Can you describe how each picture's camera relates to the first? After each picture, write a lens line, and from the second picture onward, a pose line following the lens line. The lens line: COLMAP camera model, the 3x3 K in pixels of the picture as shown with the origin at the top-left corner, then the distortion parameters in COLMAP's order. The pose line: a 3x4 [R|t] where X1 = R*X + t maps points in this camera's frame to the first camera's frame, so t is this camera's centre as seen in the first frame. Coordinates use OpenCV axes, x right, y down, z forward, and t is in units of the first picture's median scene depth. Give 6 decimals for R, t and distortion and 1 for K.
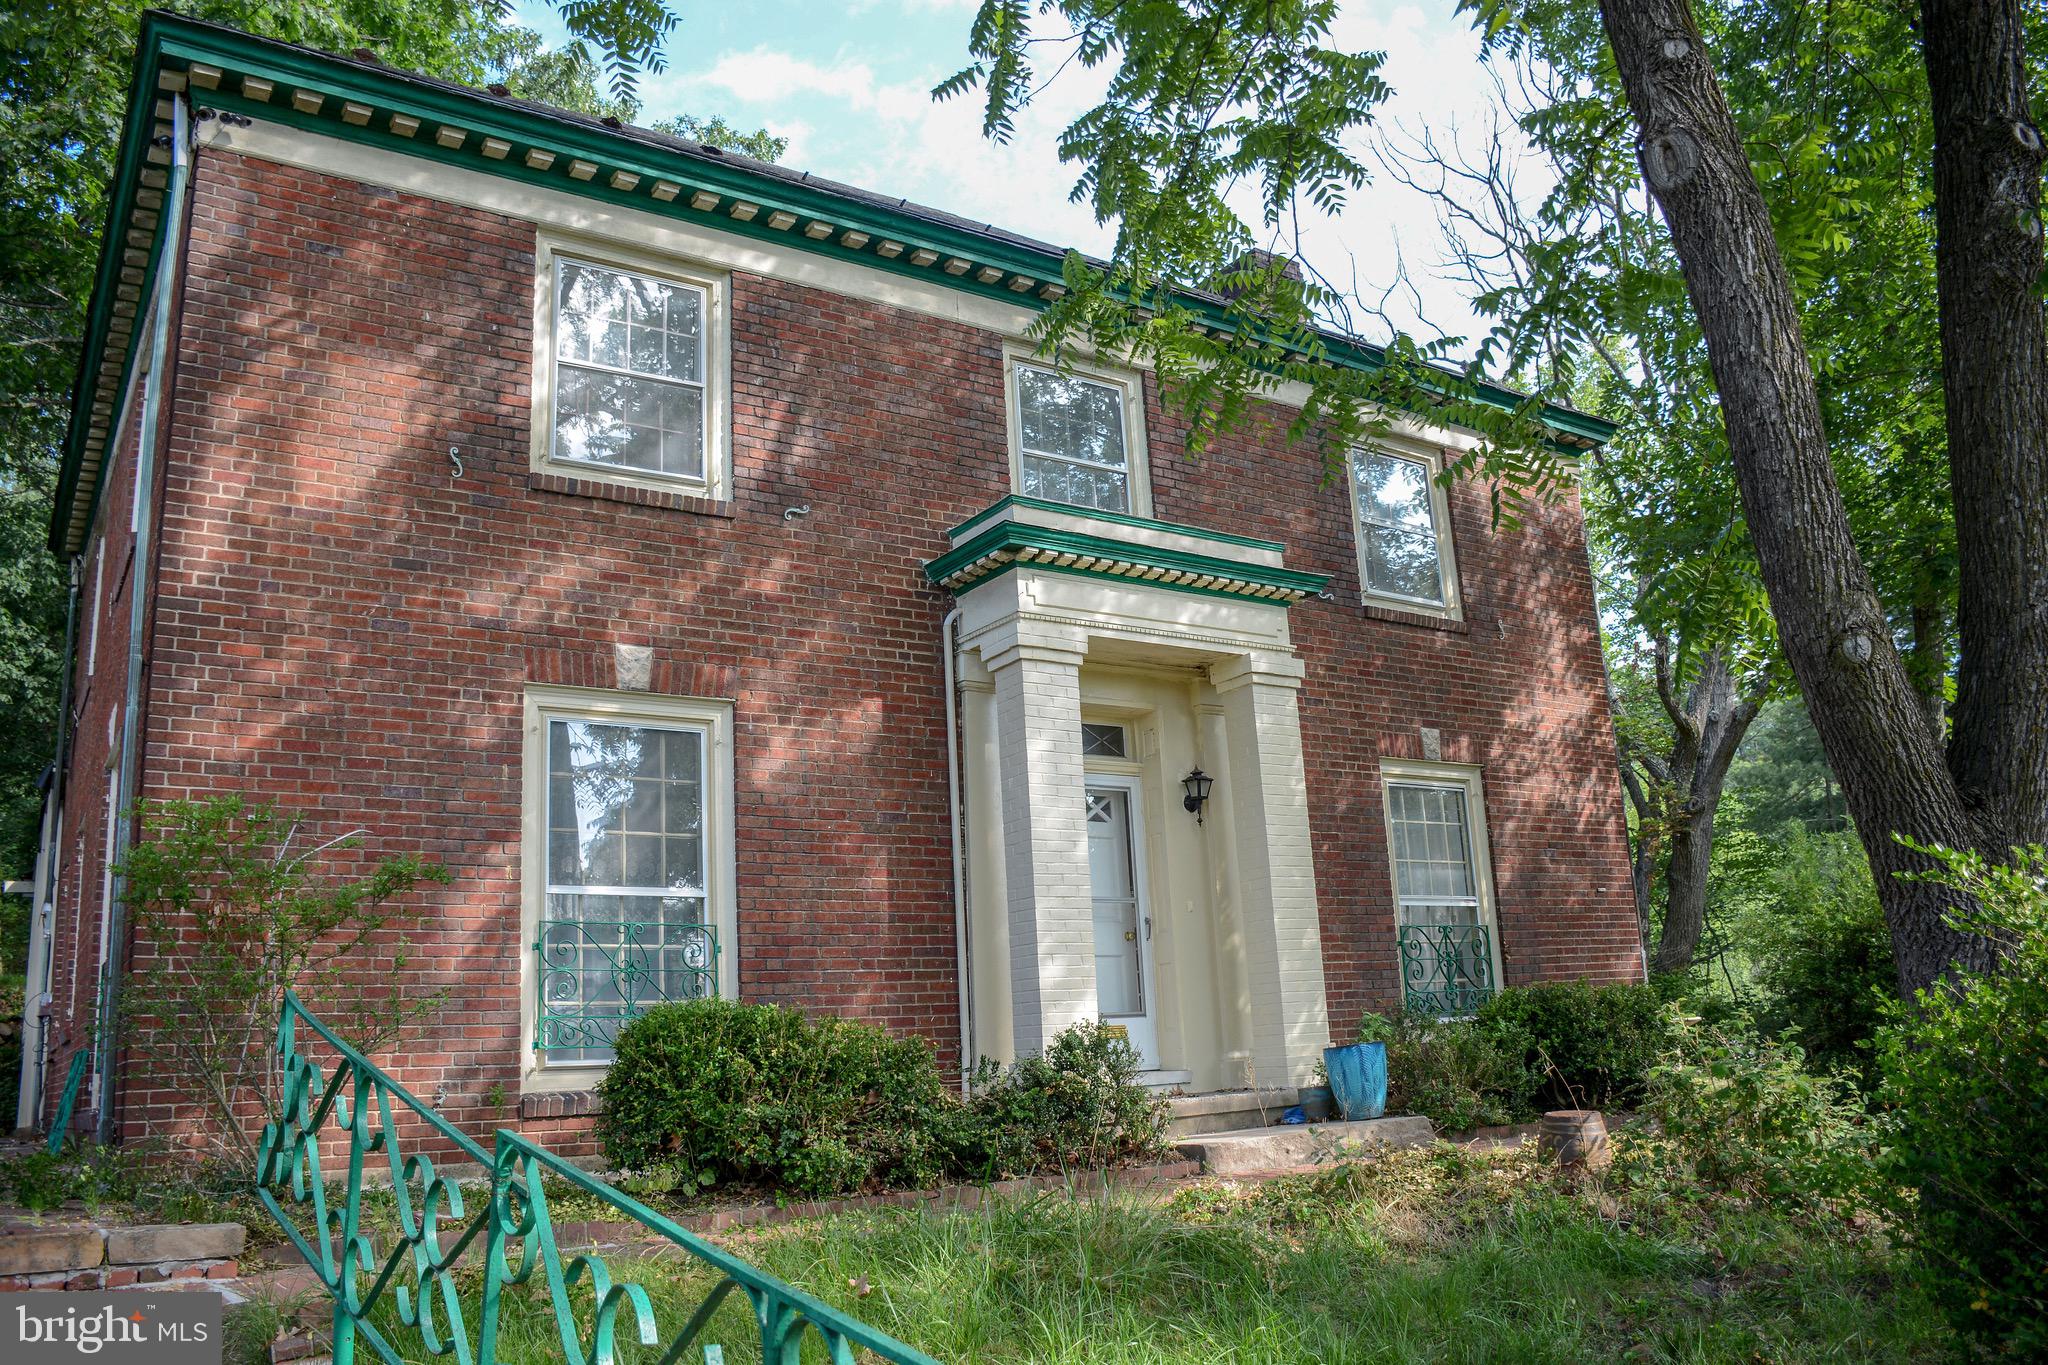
lens RADIAL K [[1598.9, 0, 1023.9], [0, 1598.9, 685.2], [0, 0, 1]] dist [-0.126982, 0.039017]
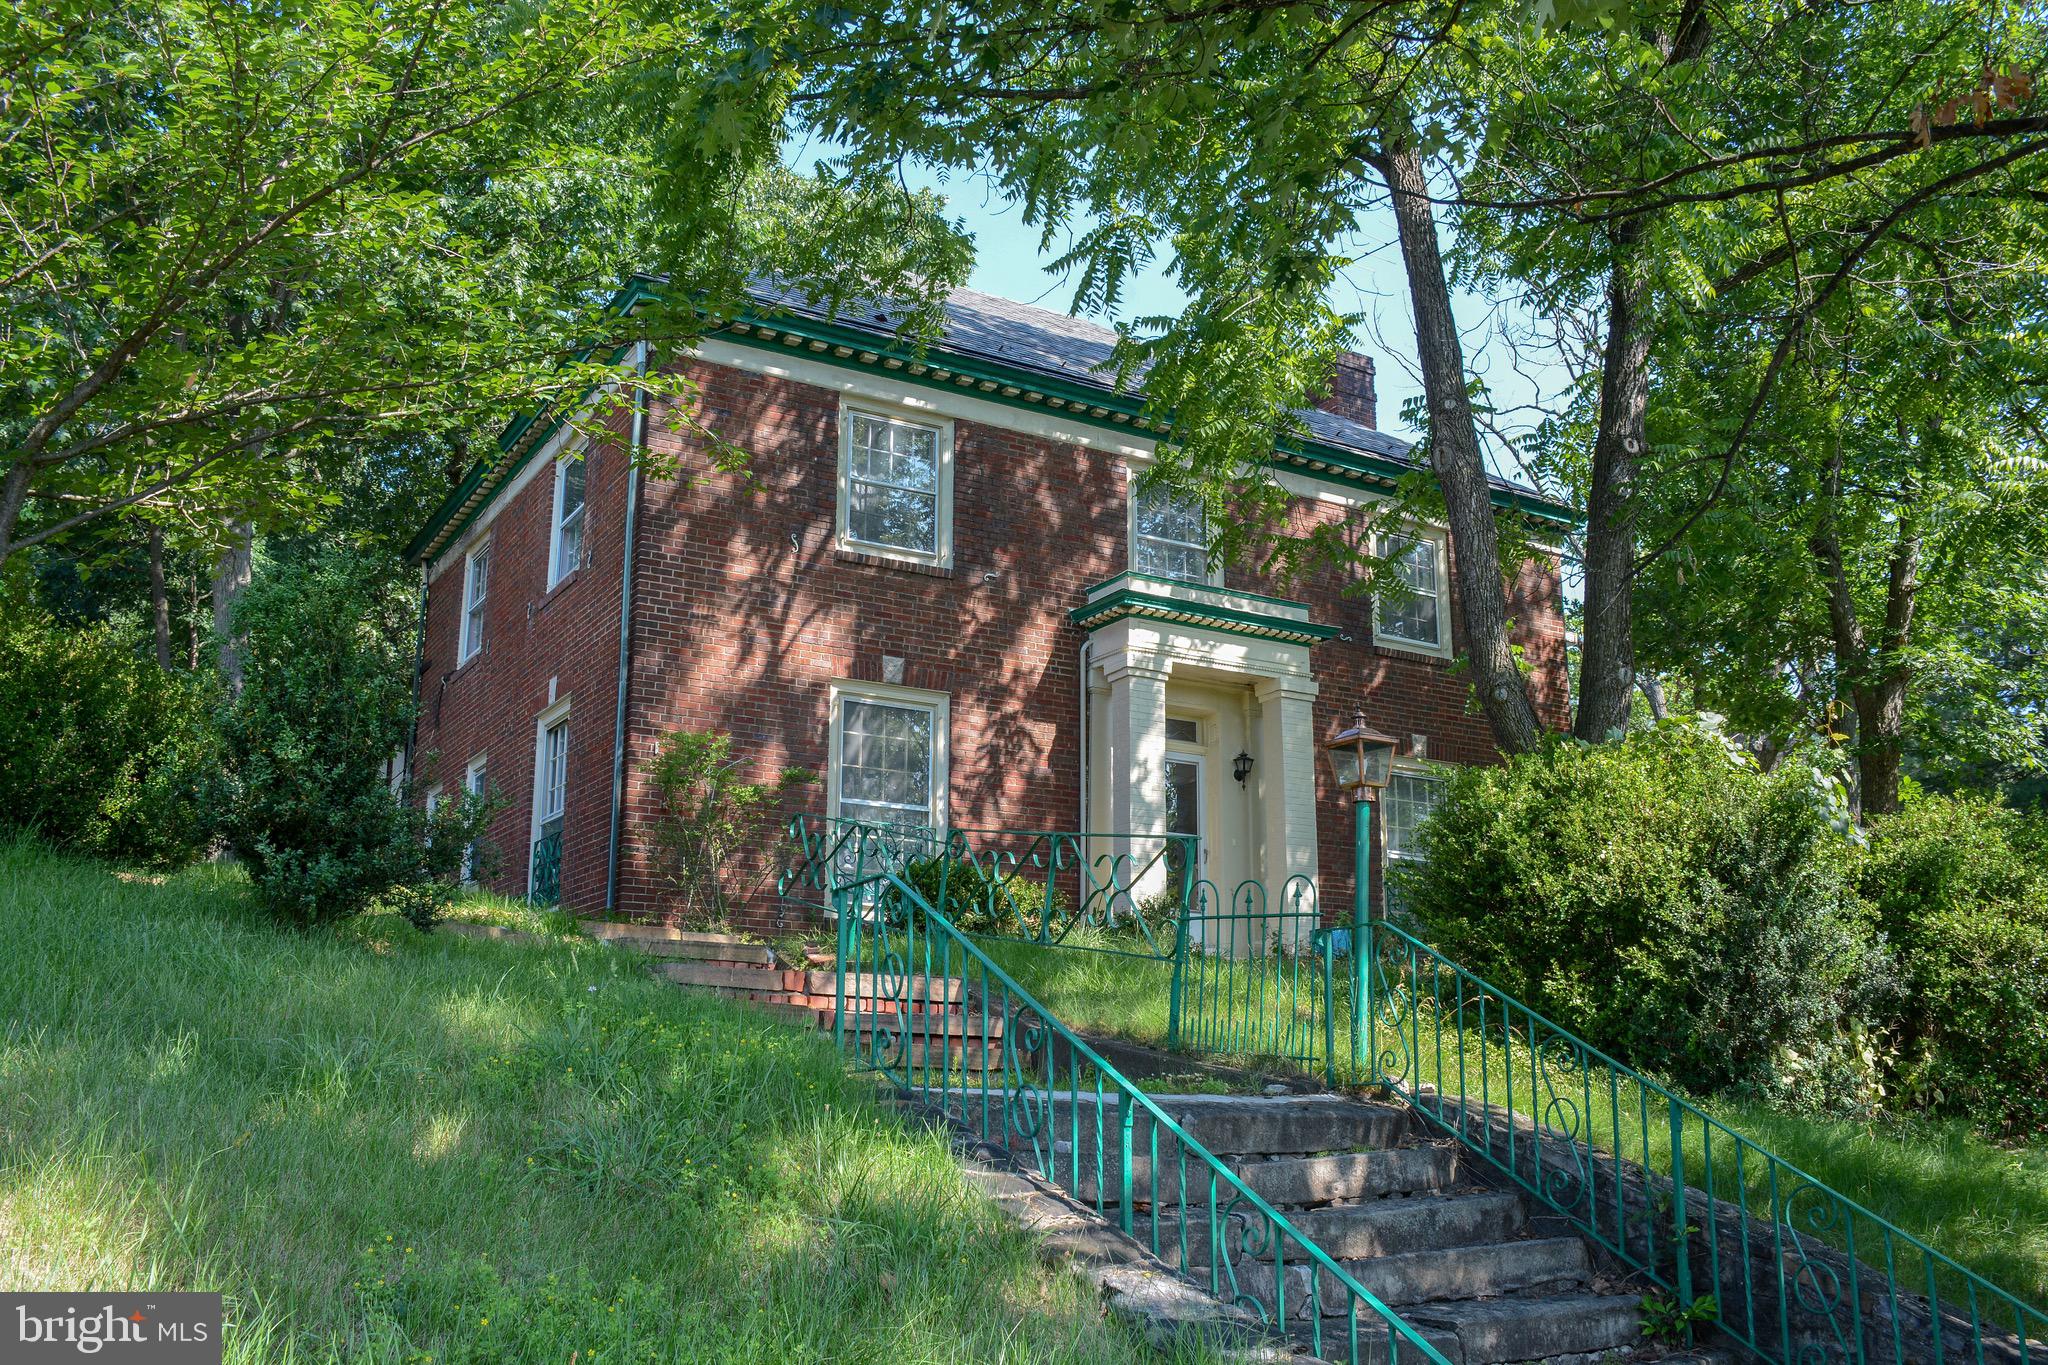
lens RADIAL K [[1797.4, 0, 1026.1], [0, 1797.4, 685.9], [0, 0, 1]] dist [-0.001388, 0.000035]
pose [[0.996894, 0.045347, -0.064387, 0.011151], [-0.045345, 0.998970, 0.001483, -0.003412], [0.064388, 0.001442, 0.997924, -0.757899]]
